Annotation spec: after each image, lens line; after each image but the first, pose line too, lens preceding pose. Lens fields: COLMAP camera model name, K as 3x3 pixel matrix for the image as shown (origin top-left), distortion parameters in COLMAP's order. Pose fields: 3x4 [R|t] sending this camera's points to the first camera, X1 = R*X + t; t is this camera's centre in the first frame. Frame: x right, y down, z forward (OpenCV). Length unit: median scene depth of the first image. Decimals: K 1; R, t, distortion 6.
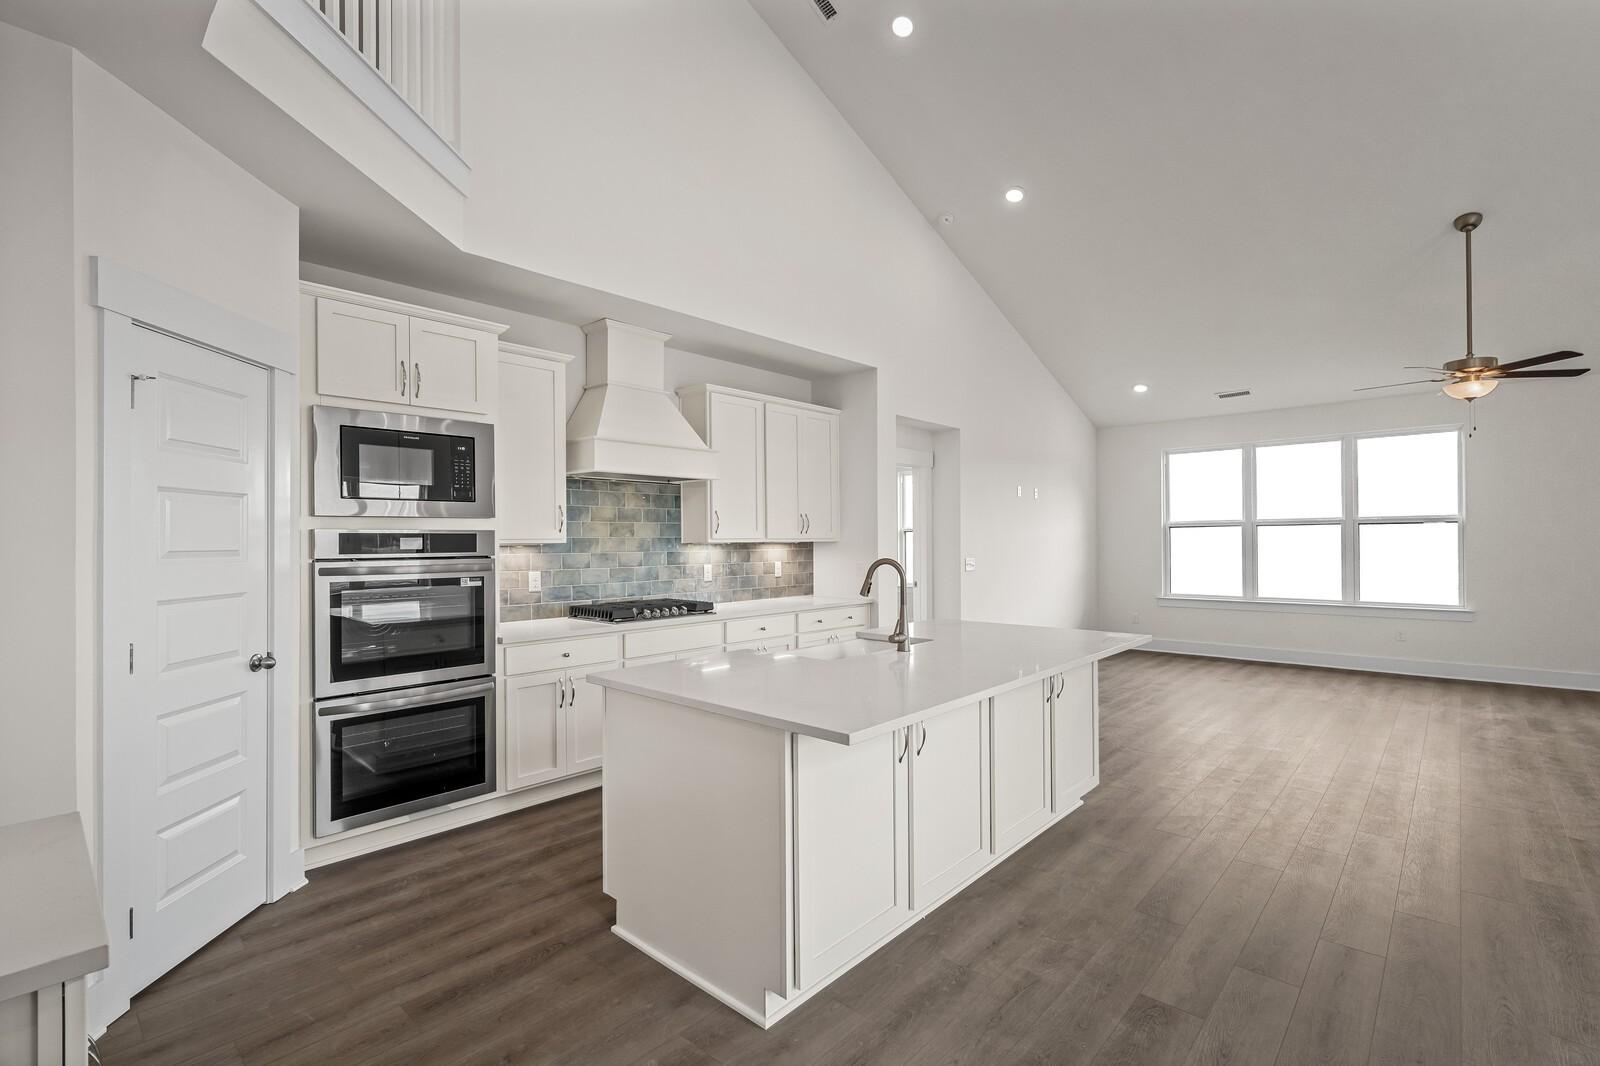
lens RADIAL K [[717.7, 0, 803.5], [0, 717.7, 537.7], [0, 0, 1]] dist [-0.004486, 0.000631]
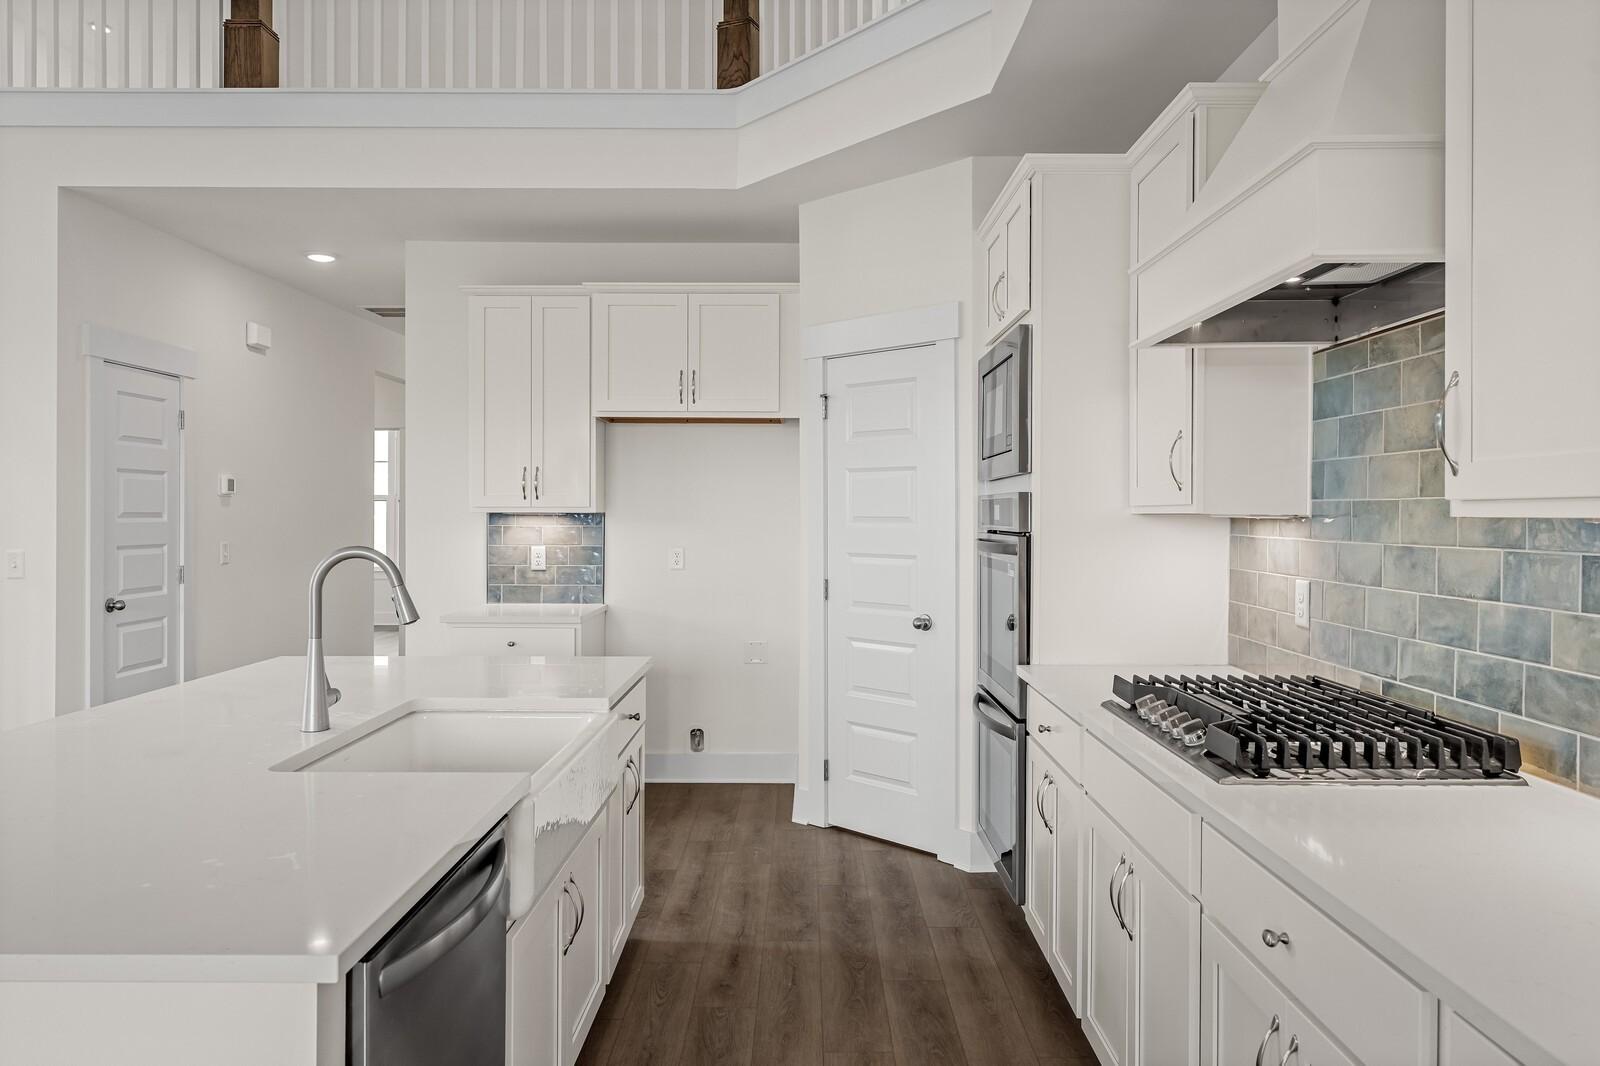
lens RADIAL K [[1069.9, 0, 806.9], [0, 1069.9, 511.4], [0, 0, 1]] dist [-0.000223, 0.001015]
pose [[-0.737160, 0.003710, -0.675708, 0.241765], [0.005247, 0.999986, -0.000233, 0.003892], [0.675698, -0.003717, -0.737169, 1.105759]]
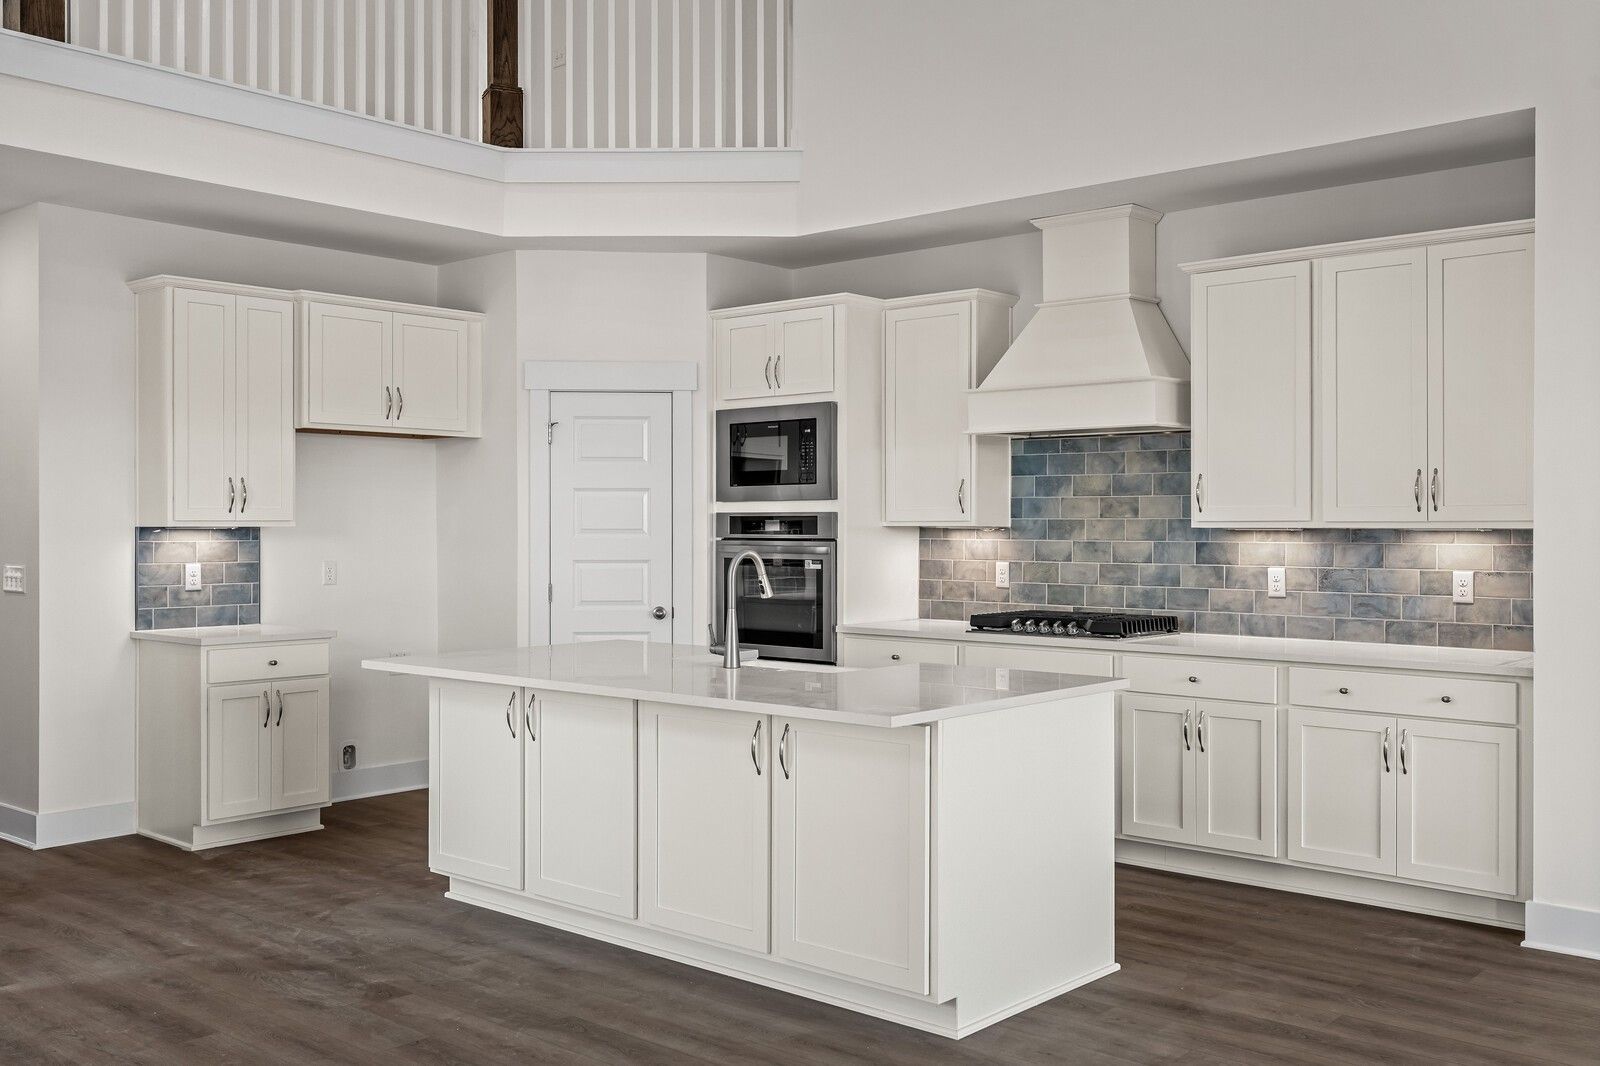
lens RADIAL K [[1472.4, 0, 803.6], [0, 1472.4, 522.6], [0, 0, 1]] dist [0.004695, 0.009588]
pose [[0.025068, 0.007324, -0.999659, 1.078969], [0.004156, 0.999964, 0.007431, -0.007997], [0.999677, -0.004341, 0.025037, 0.643636]]
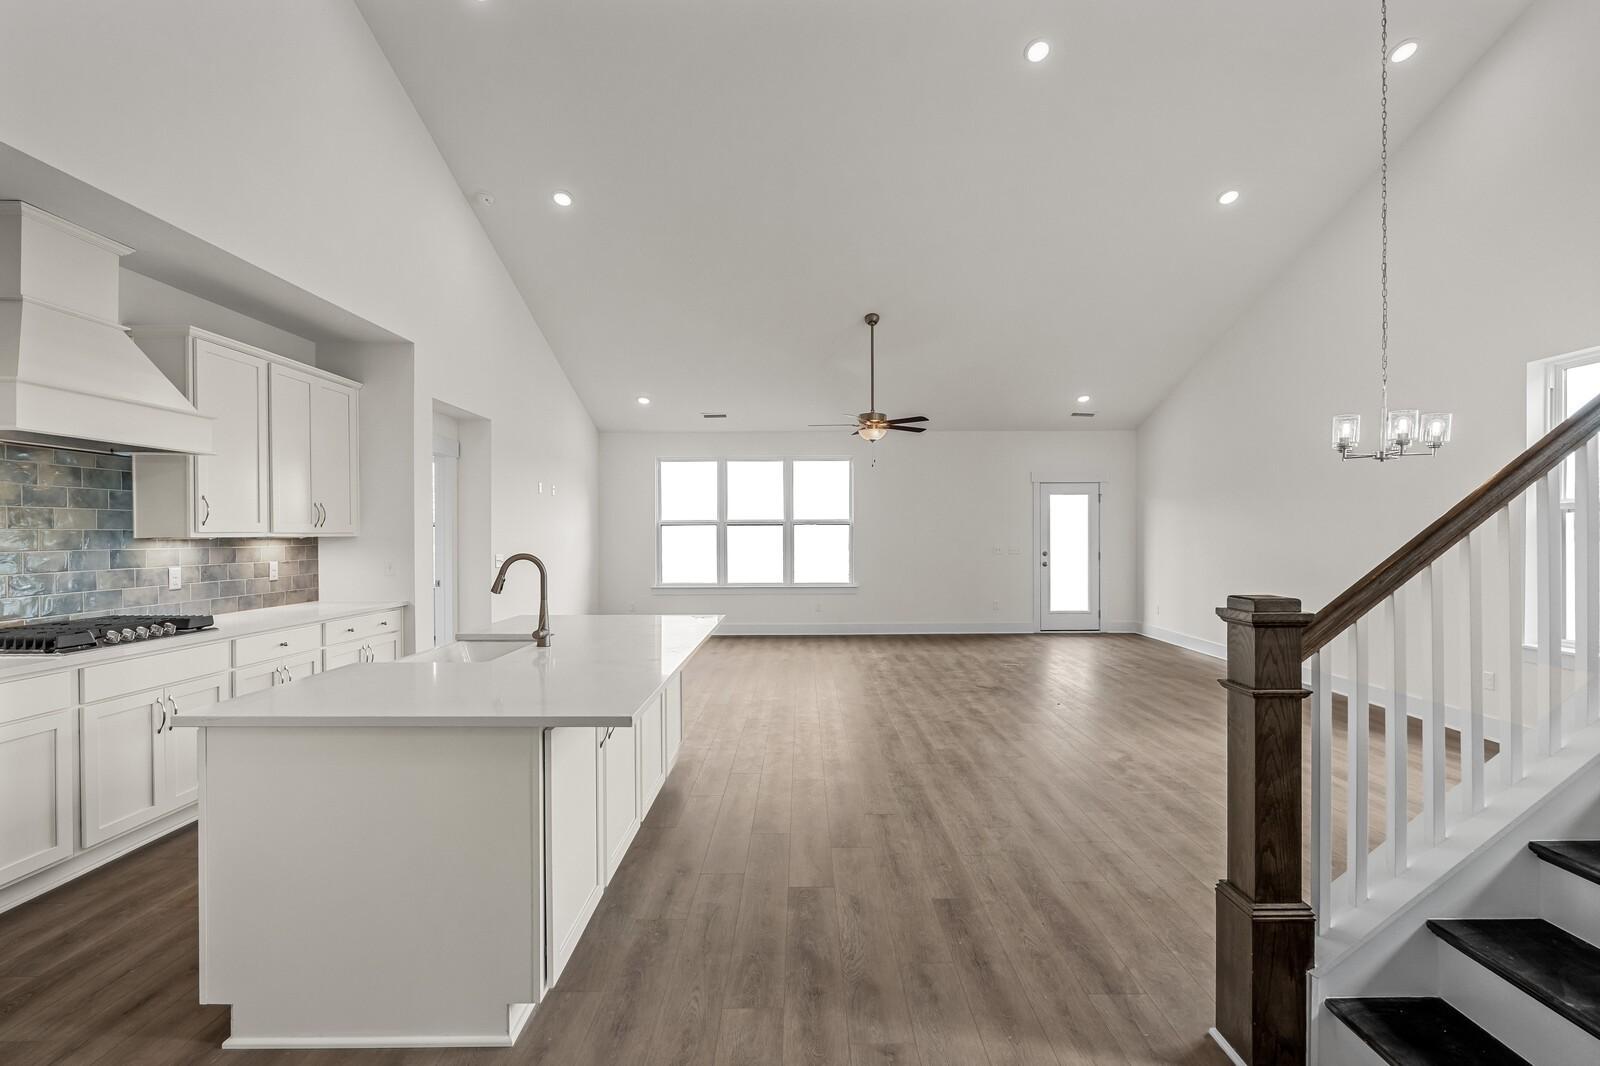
lens RADIAL K [[717.7, 0, 803.5], [0, 717.7, 537.7], [0, 0, 1]] dist [-0.004486, 0.000631]
pose [[0.735296, 0.002334, 0.677742, -0.167788], [-0.005572, 0.999981, 0.002602, 0.001595], [-0.677723, -0.005689, 0.735295, 0.015483]]
